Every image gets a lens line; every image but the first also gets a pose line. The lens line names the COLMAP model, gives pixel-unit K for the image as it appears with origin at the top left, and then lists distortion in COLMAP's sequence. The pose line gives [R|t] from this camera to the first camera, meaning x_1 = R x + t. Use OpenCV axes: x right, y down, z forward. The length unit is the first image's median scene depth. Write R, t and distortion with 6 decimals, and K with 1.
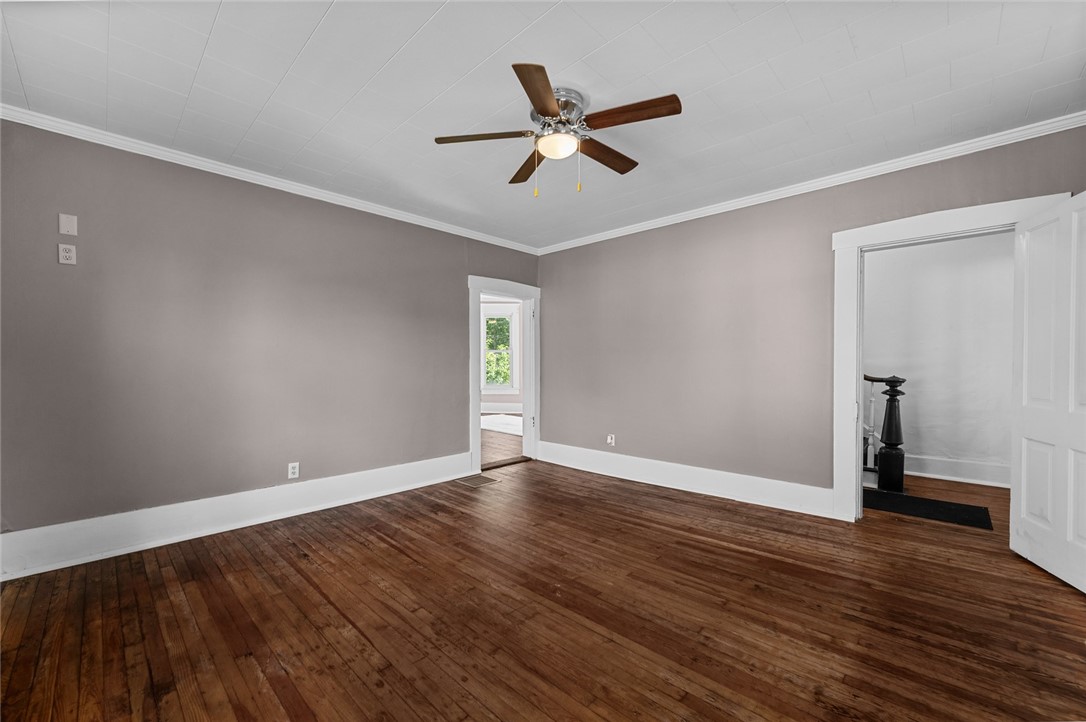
lens RADIAL K [[433.6, 0, 543.0], [0, 433.6, 361.0], [0, 0, 1]] dist [-0.001820, -0.000123]
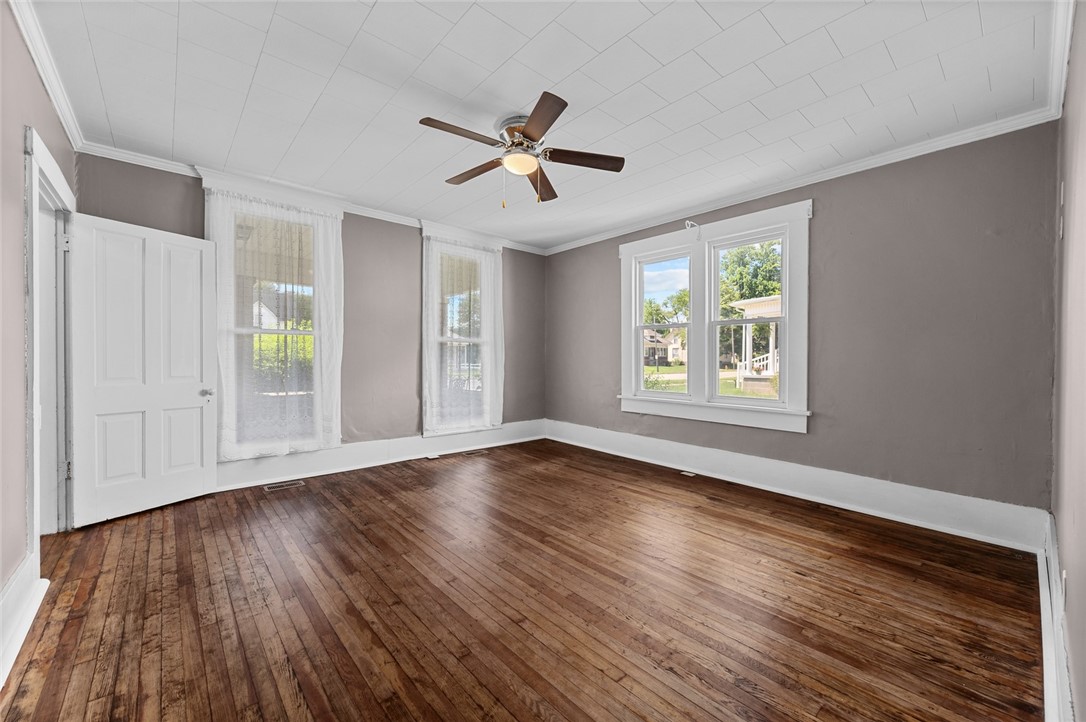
lens RADIAL K [[433.6, 0, 543.0], [0, 433.6, 361.0], [0, 0, 1]] dist [-0.001820, -0.000123]
pose [[-0.996627, -0.005462, 0.081884, -0.120201], [-0.005516, 0.999985, -0.000424, 0.034215], [-0.081880, -0.000874, -0.996642, 2.106932]]
